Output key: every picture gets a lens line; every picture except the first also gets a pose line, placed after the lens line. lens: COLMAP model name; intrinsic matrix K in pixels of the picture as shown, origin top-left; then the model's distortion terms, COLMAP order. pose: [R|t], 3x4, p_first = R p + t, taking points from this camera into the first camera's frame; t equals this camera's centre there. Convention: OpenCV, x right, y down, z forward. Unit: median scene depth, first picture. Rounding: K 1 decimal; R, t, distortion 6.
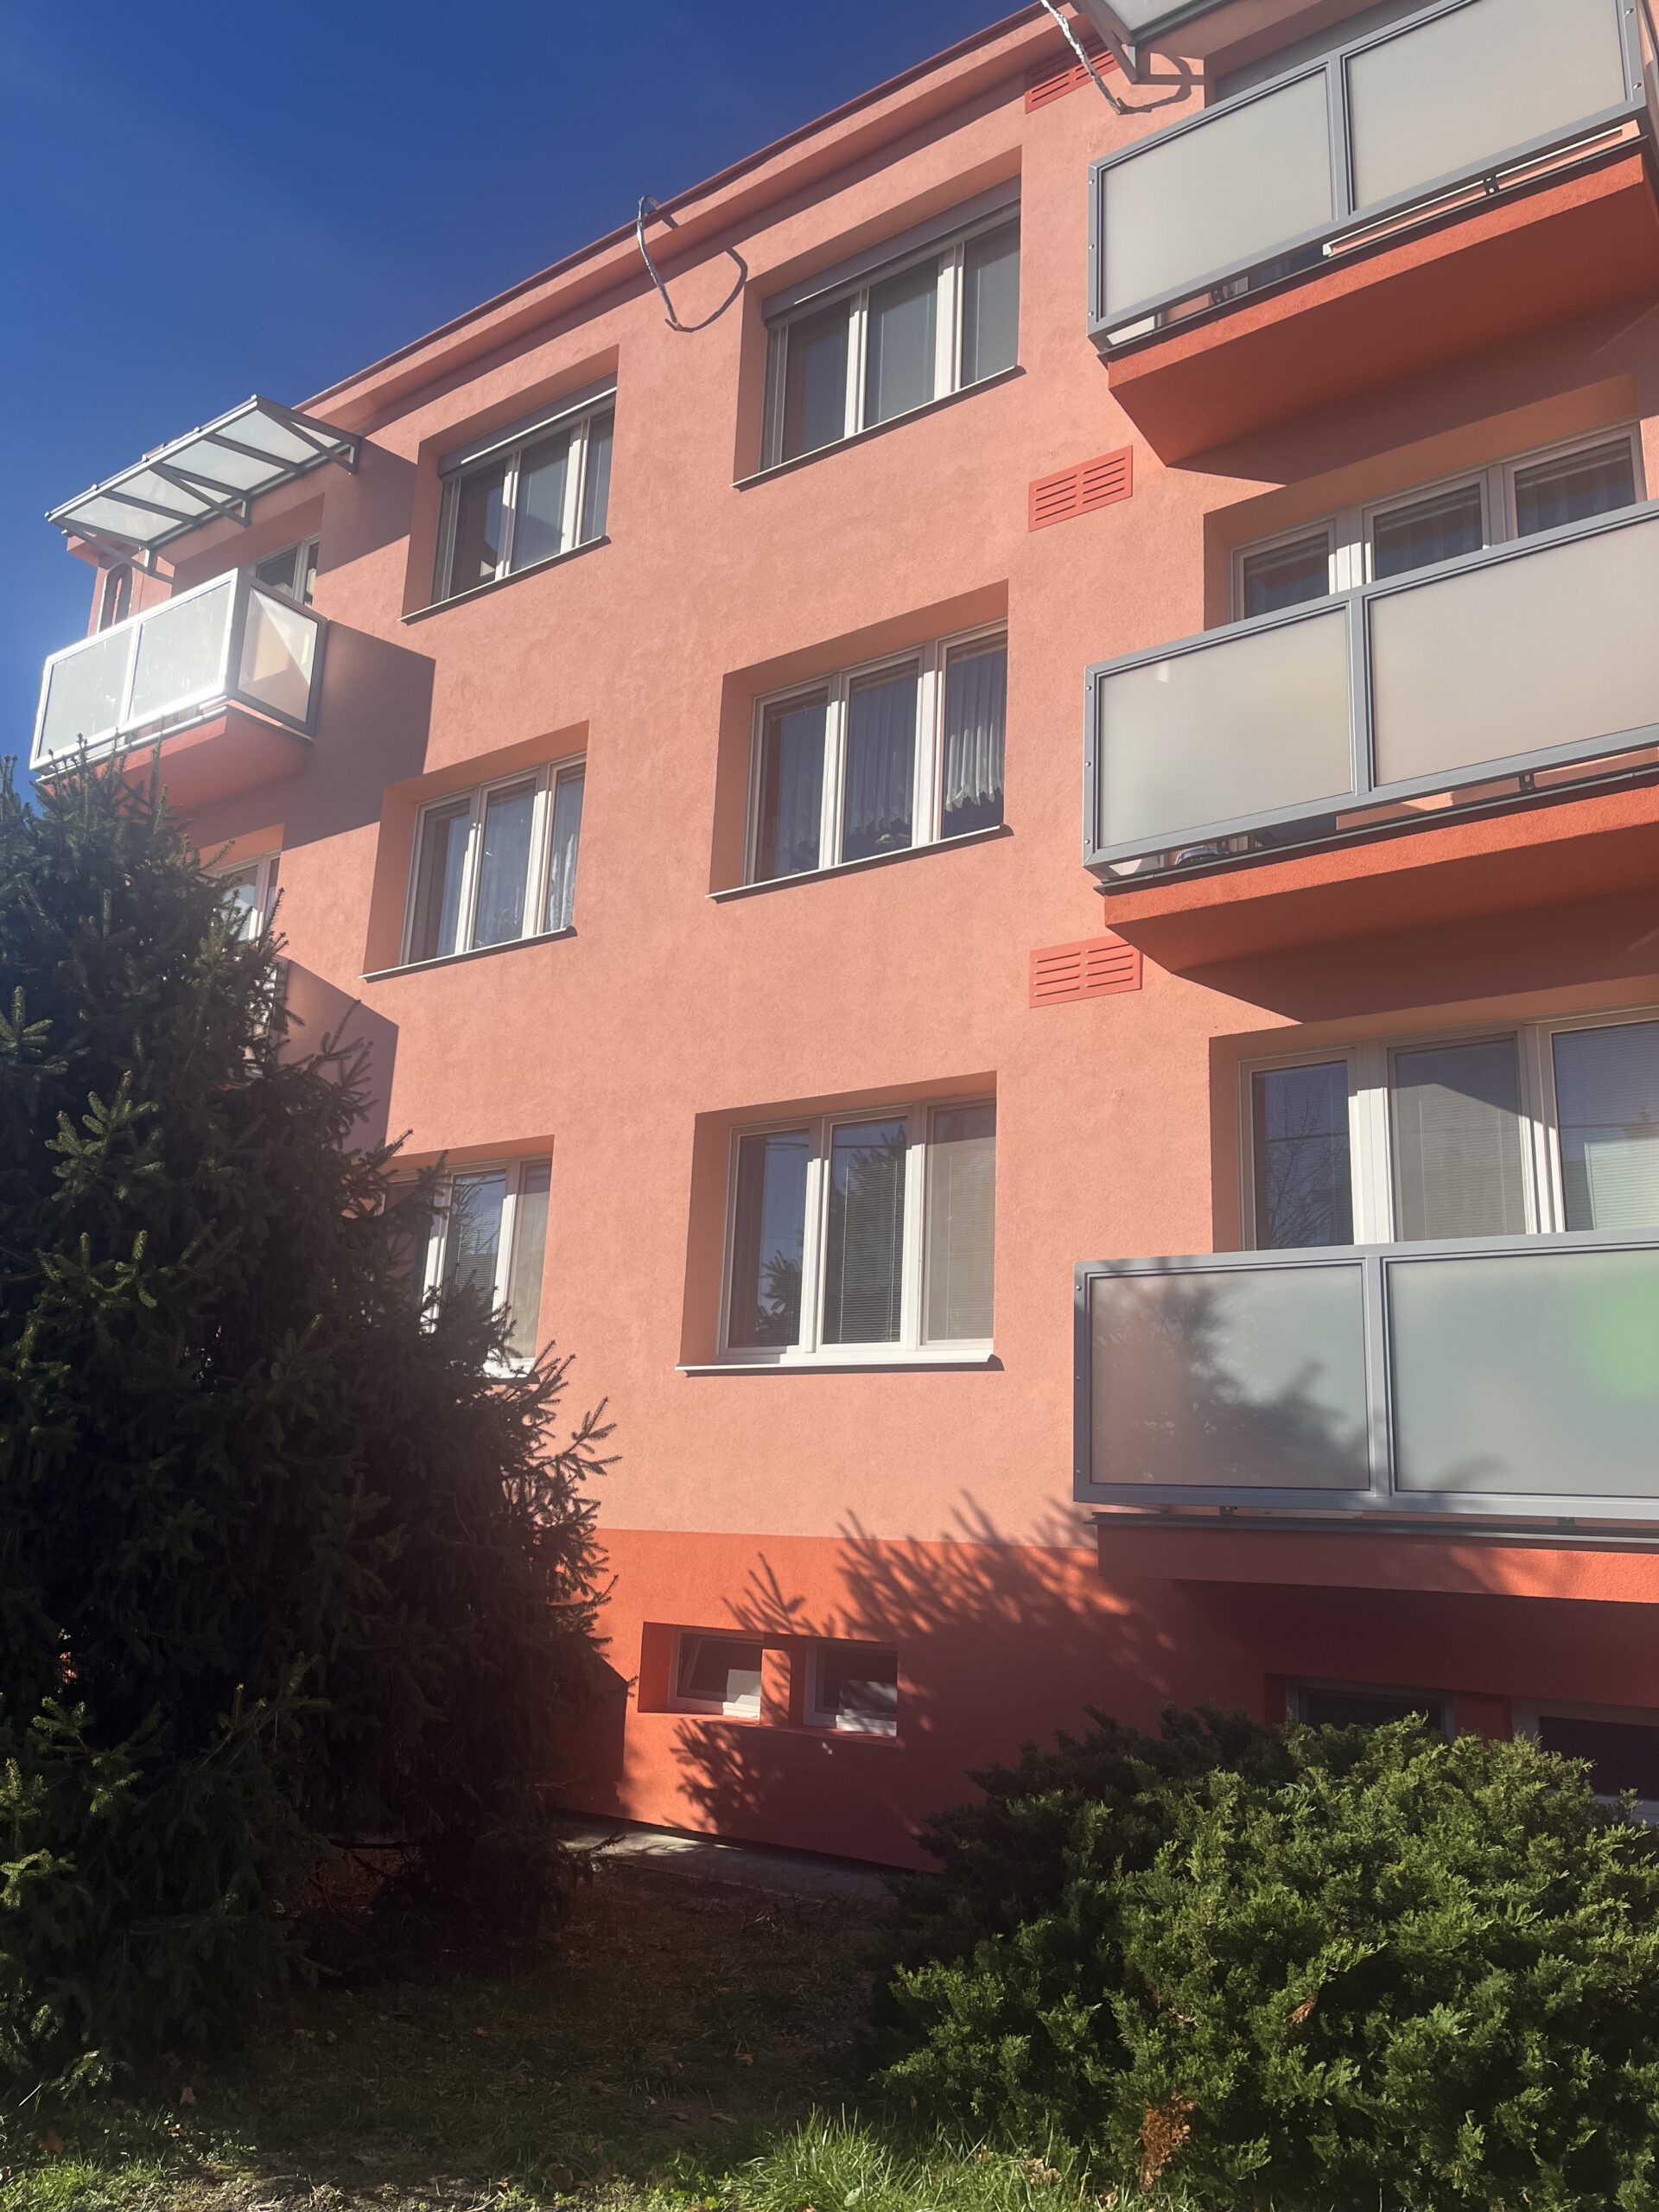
lens RADIAL K [[1637.5, 0, 837.4], [0, 1637.5, 1116.0], [0, 0, 1]] dist [0.081737, -0.104803]
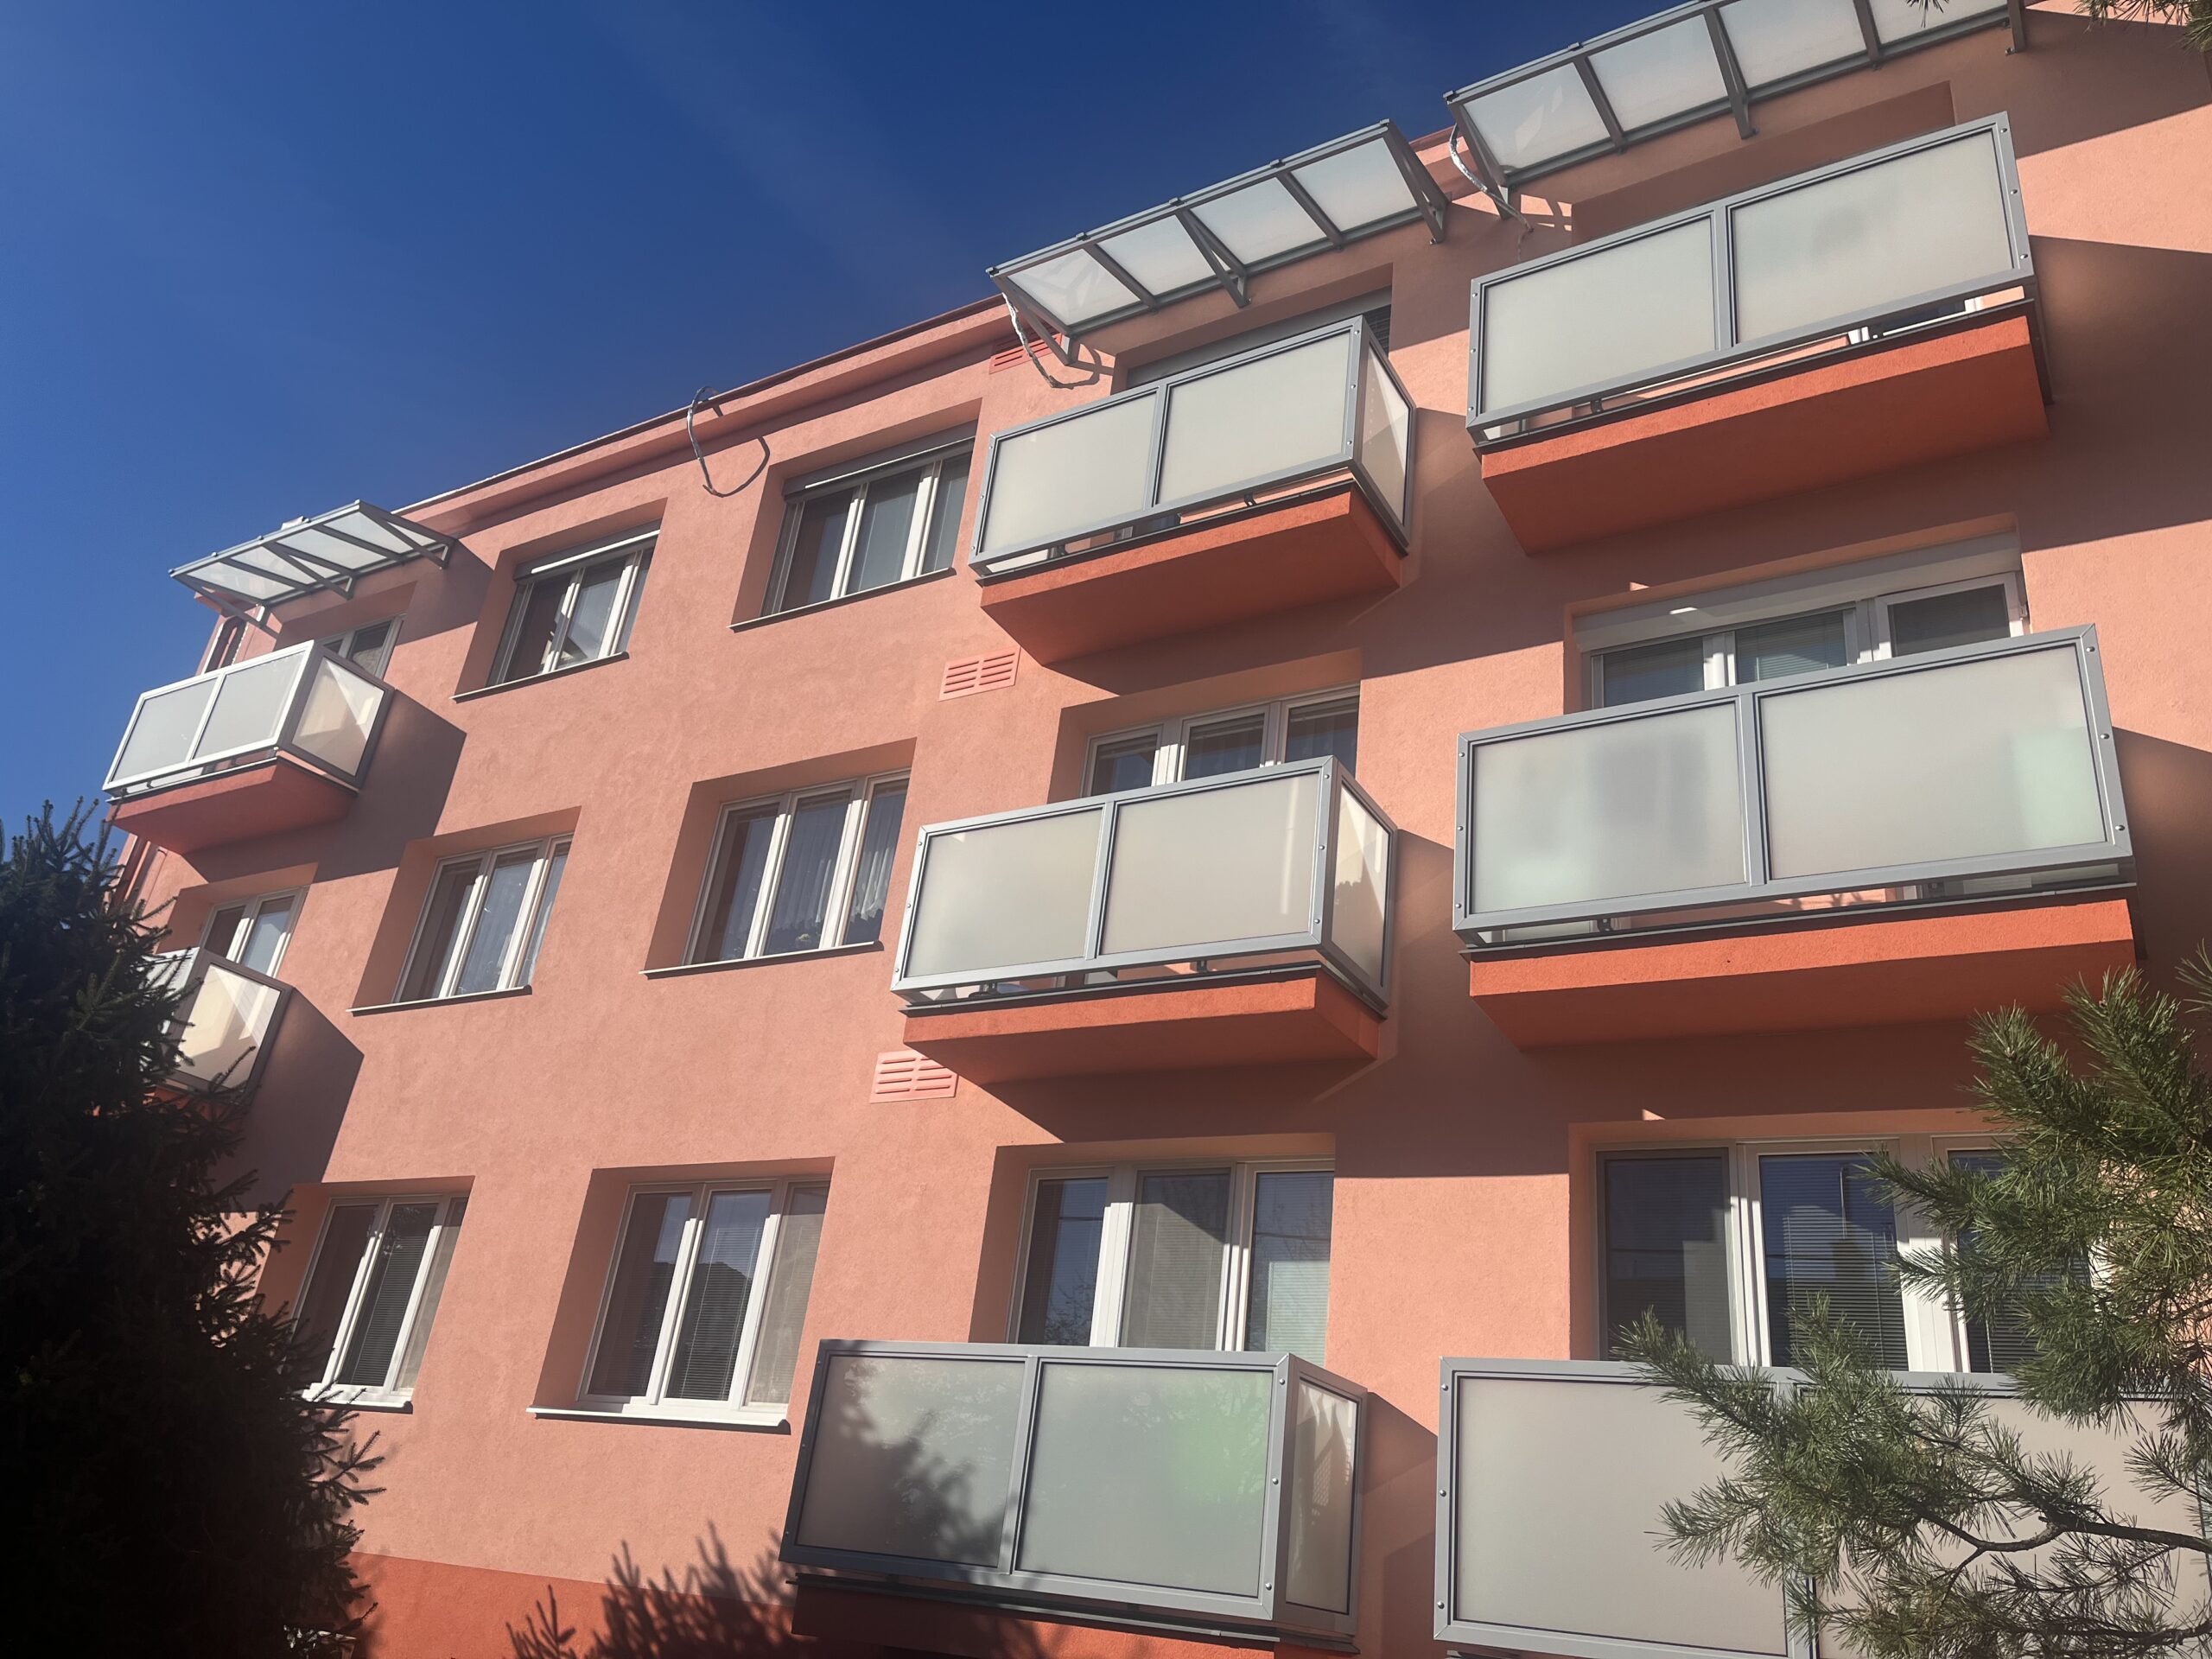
lens RADIAL K [[1637.5, 0, 1107.4], [0, 1637.5, 856.4], [0, 0, 1]] dist [0.081737, -0.104803]
pose [[0.994560, 0.099493, 0.030862, 0.181601], [-0.092103, 0.978283, -0.185689, -0.029247], [-0.048666, 0.181836, 0.982124, -0.130037]]
